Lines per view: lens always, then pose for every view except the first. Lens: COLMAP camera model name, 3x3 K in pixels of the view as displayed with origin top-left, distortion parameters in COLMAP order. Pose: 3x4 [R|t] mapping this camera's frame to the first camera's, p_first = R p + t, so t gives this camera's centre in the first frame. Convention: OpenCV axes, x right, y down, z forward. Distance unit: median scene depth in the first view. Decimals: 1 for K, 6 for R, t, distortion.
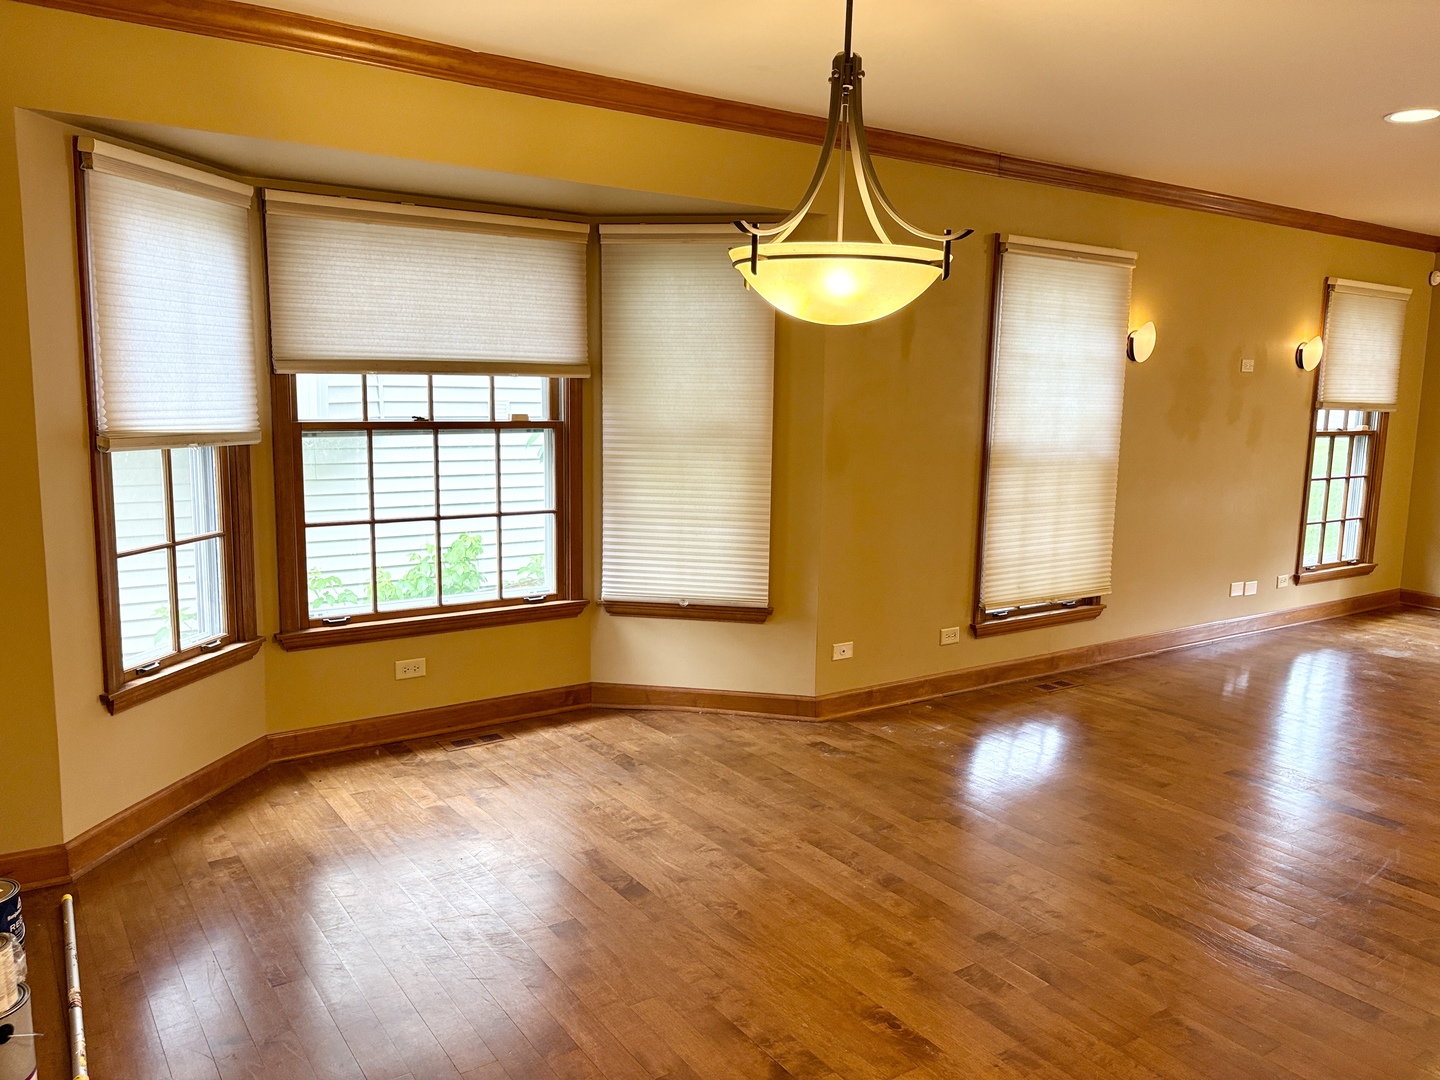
lens RADIAL K [[1076.8, 0, 720.5], [0, 1076.8, 534.6], [0, 0, 1]] dist [0.008361, -0.024779]
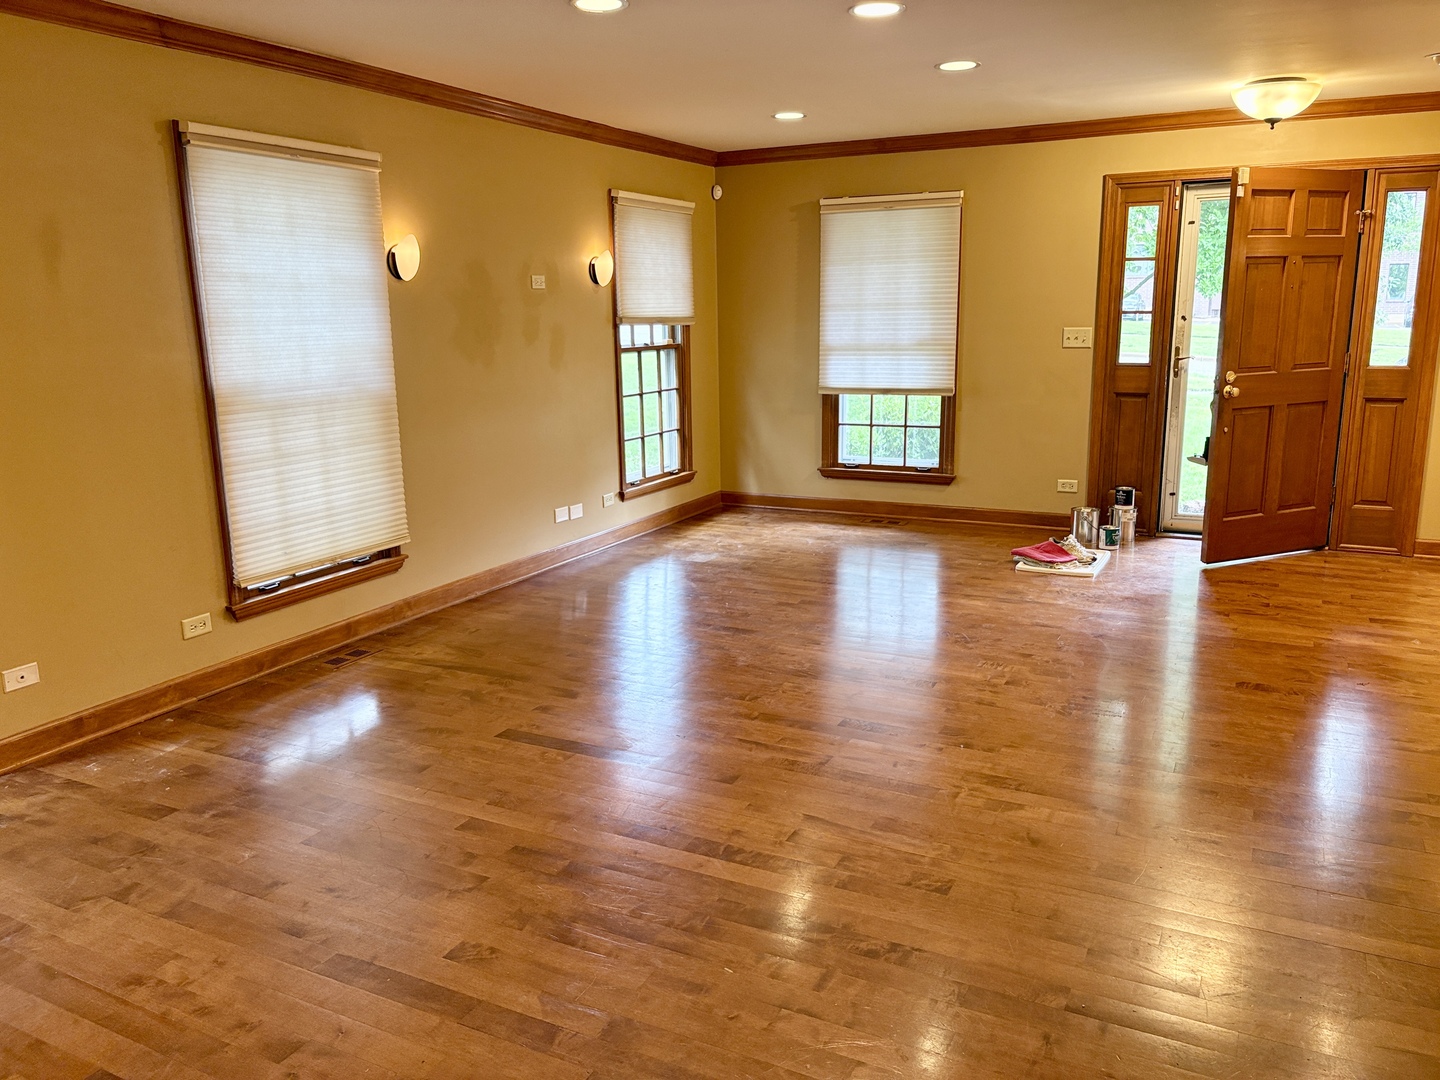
lens RADIAL K [[1076.8, 0, 717.8], [0, 1076.8, 547.5], [0, 0, 1]] dist [0.008361, -0.024779]
pose [[0.869914, -0.141570, 0.472448, 0.167170], [0.104614, 0.989086, 0.103757, -0.007734], [-0.481980, -0.040835, 0.875230, 0.090541]]
